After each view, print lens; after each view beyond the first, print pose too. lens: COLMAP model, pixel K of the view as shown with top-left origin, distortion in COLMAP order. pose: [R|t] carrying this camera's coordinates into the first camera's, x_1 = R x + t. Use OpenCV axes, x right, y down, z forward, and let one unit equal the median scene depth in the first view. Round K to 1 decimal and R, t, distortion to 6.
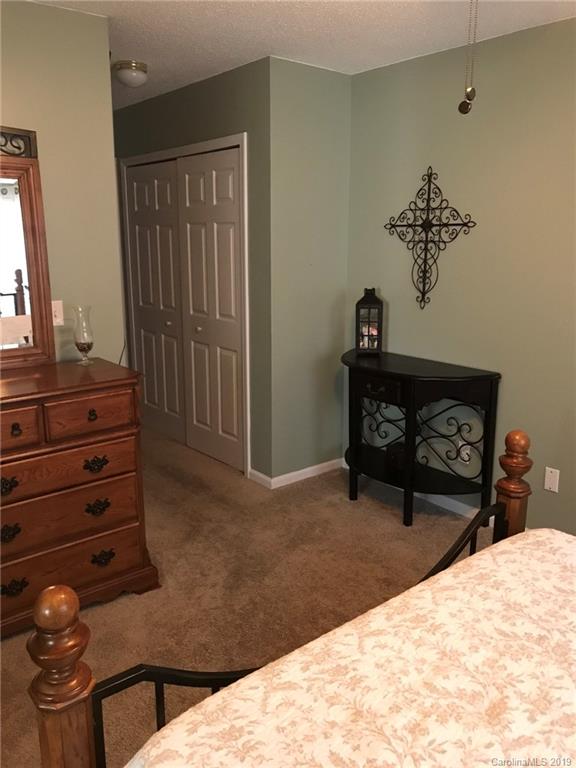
lens RADIAL K [[623.4, 0, 288.0], [0, 623.4, 384.0], [0, 0, 1]] dist [0.002131, 0.003501]
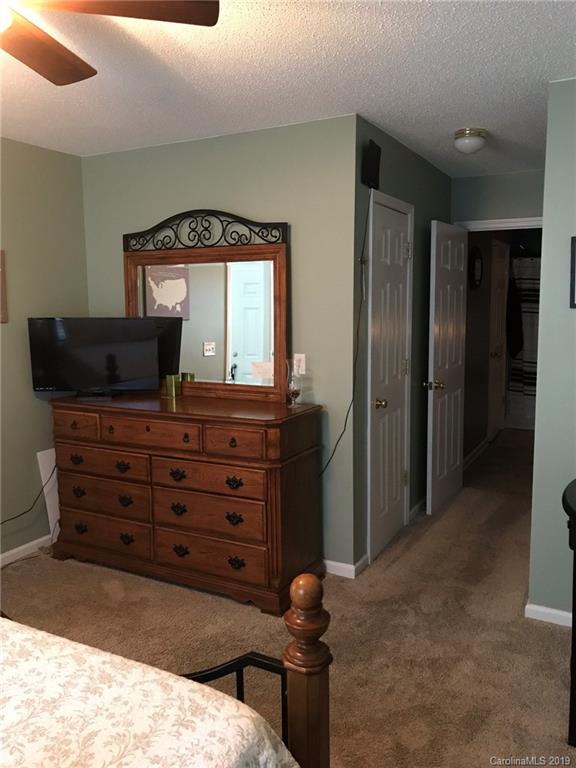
lens RADIAL K [[616.6, 0, 288.0], [0, 616.6, 384.0], [0, 0, 1]] dist [0.010835, -0.231426]
pose [[0.339078, 0.102596, -0.935147, 0.848513], [-0.195145, 0.980085, 0.036768, -0.129149], [0.920296, 0.170022, 0.352346, 0.631841]]
